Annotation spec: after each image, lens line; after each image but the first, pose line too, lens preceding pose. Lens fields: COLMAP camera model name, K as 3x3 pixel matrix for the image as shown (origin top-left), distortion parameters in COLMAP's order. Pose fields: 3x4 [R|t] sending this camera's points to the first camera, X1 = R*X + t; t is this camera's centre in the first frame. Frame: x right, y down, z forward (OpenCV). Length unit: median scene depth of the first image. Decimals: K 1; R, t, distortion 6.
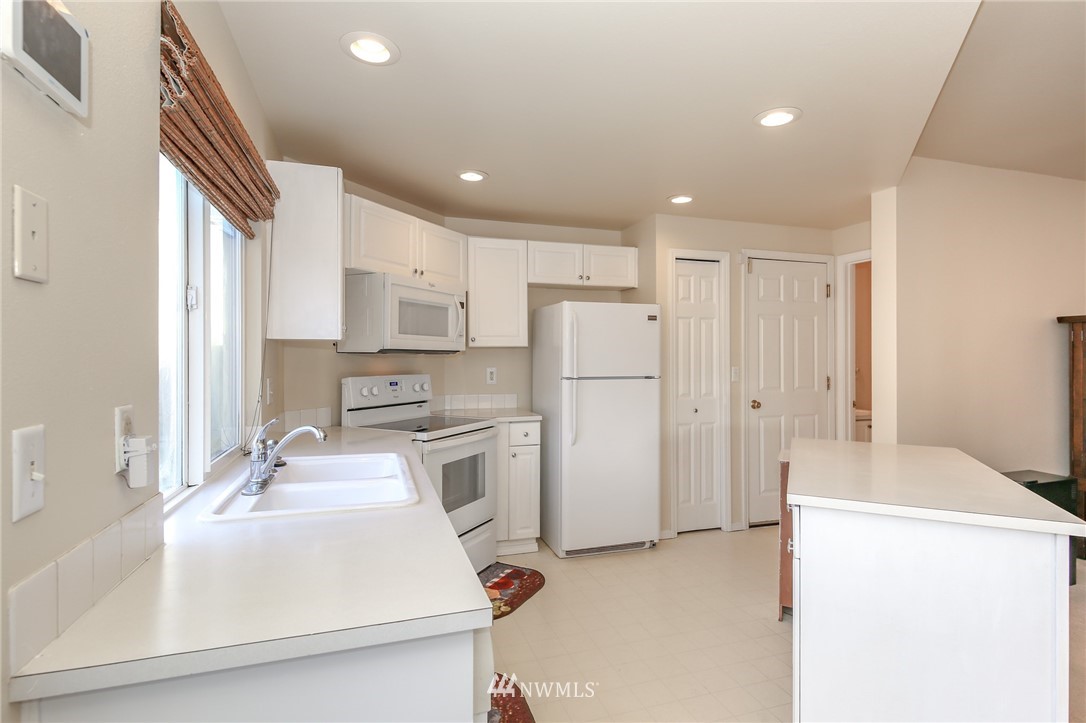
lens RADIAL K [[535.9, 0, 543.9], [0, 535.9, 355.5], [0, 0, 1]] dist [0.002234, -0.000160]
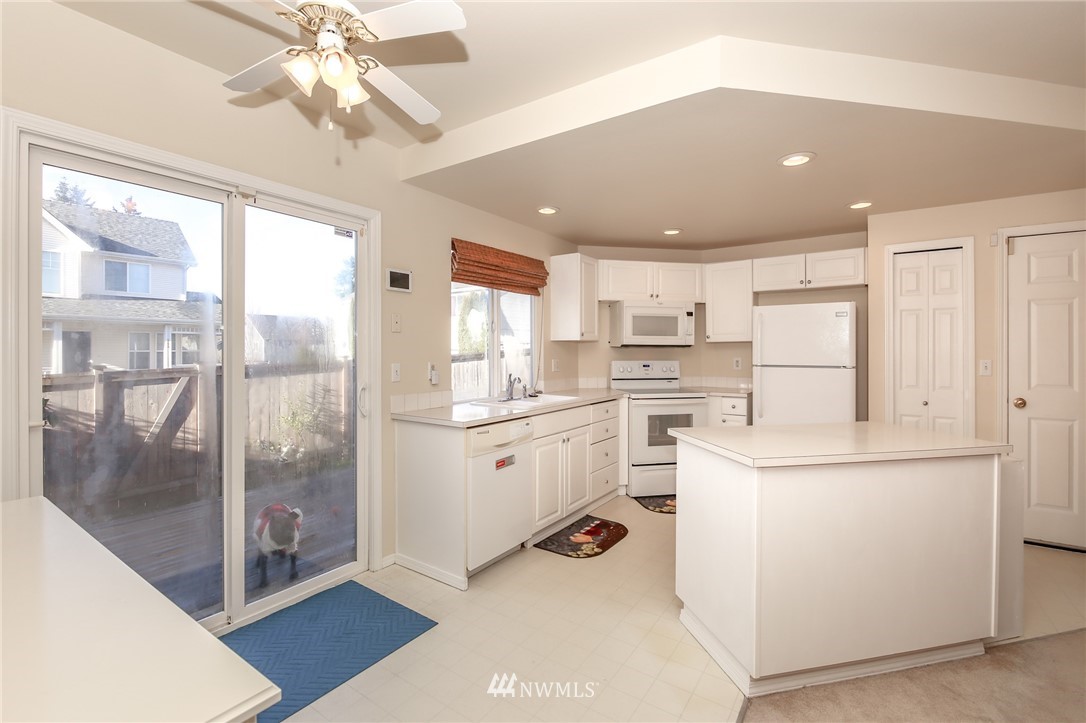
lens RADIAL K [[469.1, 0, 543.9], [0, 469.1, 350.5], [0, 0, 1]] dist [0.001316, -0.007700]
pose [[0.604283, 0.000387, -0.796770, 0.618896], [0.002036, 0.999996, 0.002030, 0.002833], [0.796767, -0.002849, 0.604280, -0.093795]]
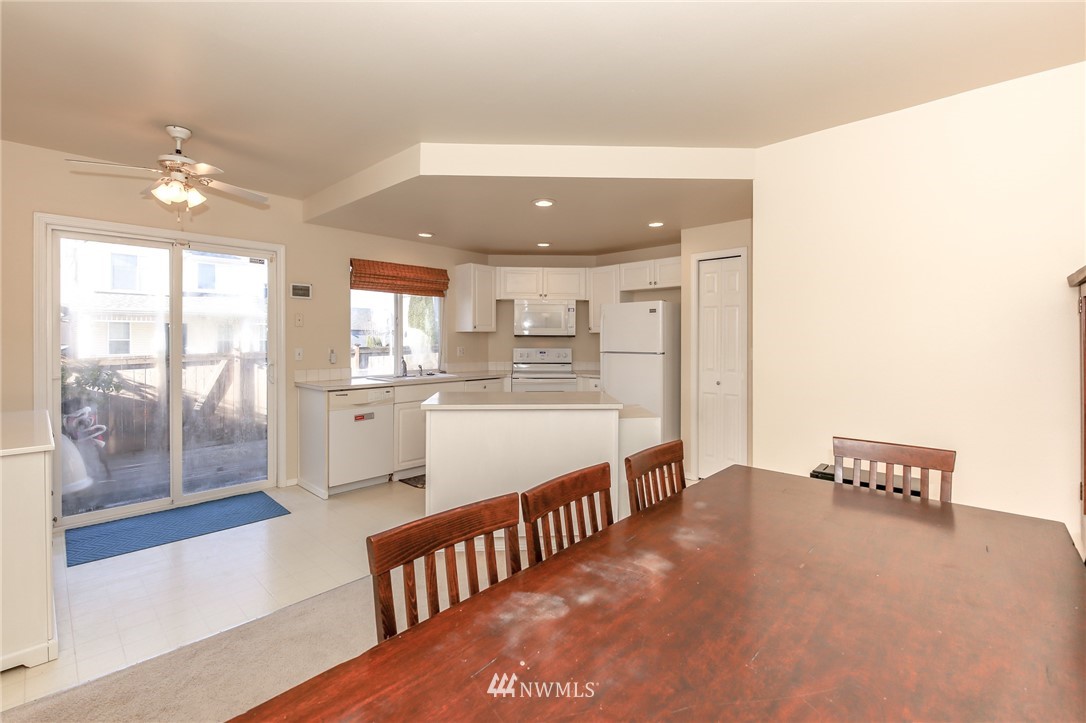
lens RADIAL K [[470.8, 0, 548.8], [0, 470.8, 342.4], [0, 0, 1]] dist [0.000138, -0.008599]
pose [[0.487535, 0.005098, -0.873089, 1.163332], [0.000250, 0.999982, 0.005979, 0.005058], [0.873103, -0.003133, 0.487525, 0.165846]]
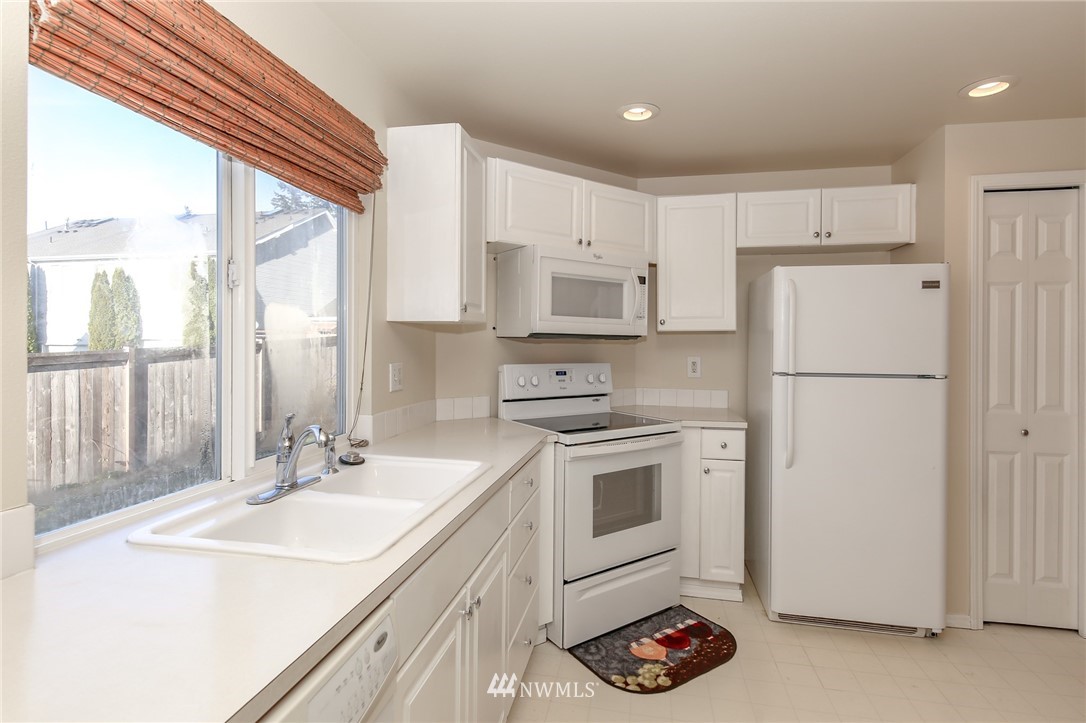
lens RADIAL K [[528.1, 0, 546.7], [0, 528.1, 344.6], [0, 0, 1]] dist [0.017063, -0.008405]
pose [[0.874106, 0.007266, -0.485682, 0.111189], [-0.006041, 0.999973, 0.004088, 0.002497], [0.485698, -0.000639, 0.874126, 0.218652]]
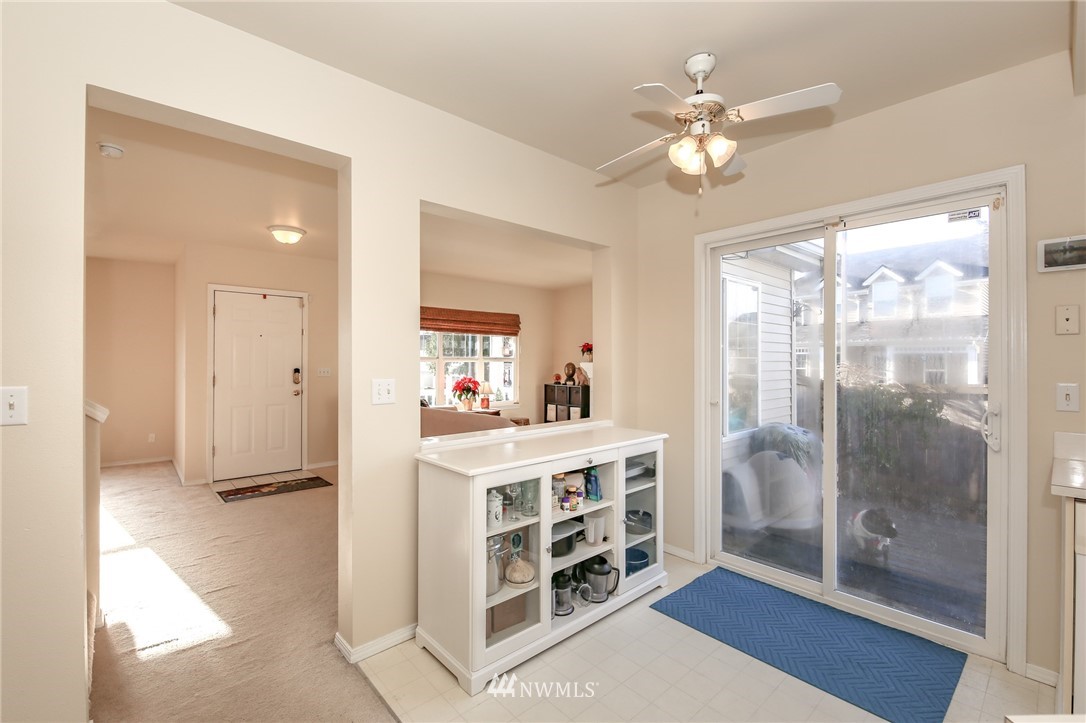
lens RADIAL K [[466.4, 0, 545.7], [0, 466.4, 361.0], [0, 0, 1]] dist [0.001917, -0.007319]
pose [[-0.916373, -0.002949, -0.400315, 0.555778], [-0.002330, 0.999995, -0.002034, 0.004012], [0.400319, -0.000931, -0.916375, 0.434866]]
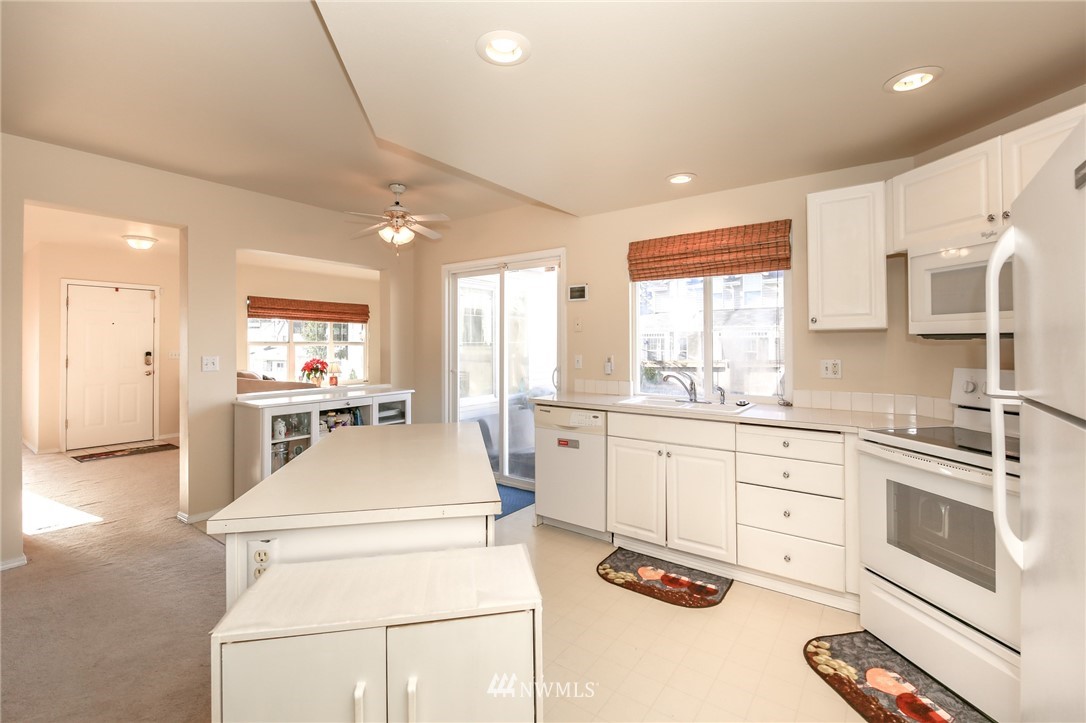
lens RADIAL K [[470.8, 0, 548.8], [0, 470.8, 342.4], [0, 0, 1]] dist [0.000138, -0.008599]
pose [[-0.807460, -0.003695, -0.589911, 0.514132], [0.000487, 0.999976, -0.006931, 0.004629], [0.589922, -0.005884, -0.807438, 1.038923]]
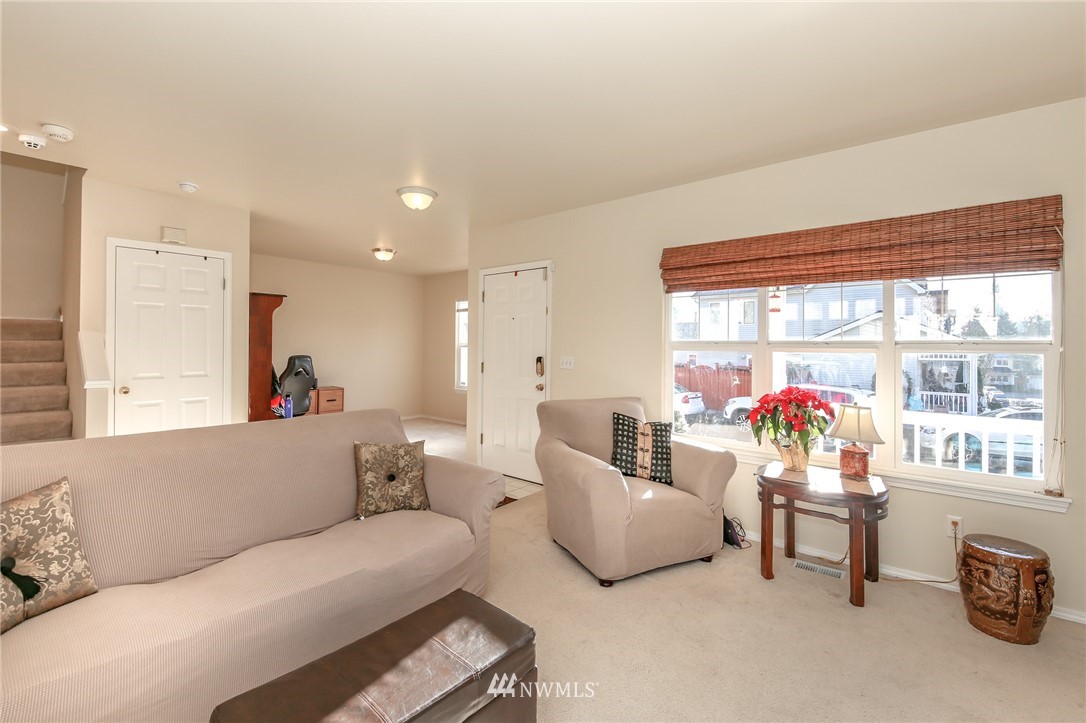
lens RADIAL K [[461.7, 0, 545.8], [0, 461.7, 357.8], [0, 0, 1]] dist [0.000351, 0.000009]
pose [[-0.521467, -0.027374, 0.852832, -0.367091], [-0.013338, 0.999625, 0.023930, 0.000334], [-0.853167, 0.001104, -0.521636, -0.692826]]
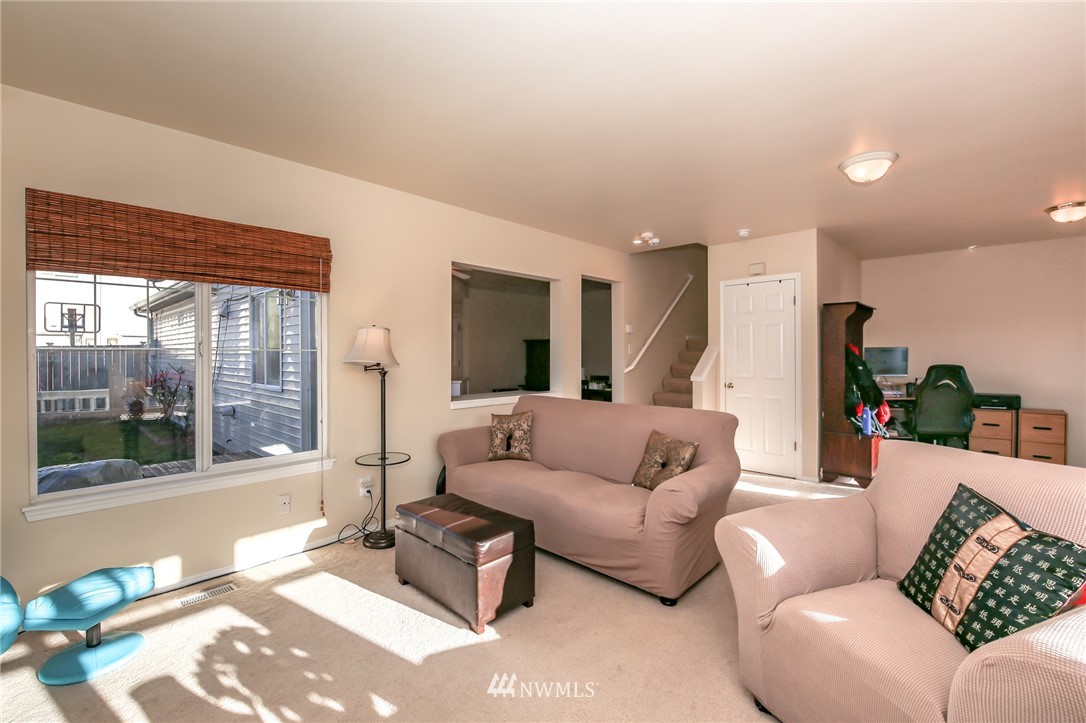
lens RADIAL K [[472.5, 0, 542.2], [0, 472.5, 357.4], [0, 0, 1]] dist [-0.000004, -0.012810]
pose [[0.881755, -0.009433, 0.471614, -0.240307], [0.004277, 0.999919, 0.012003, 0.000175], [-0.471689, -0.008567, 0.881723, -1.444794]]
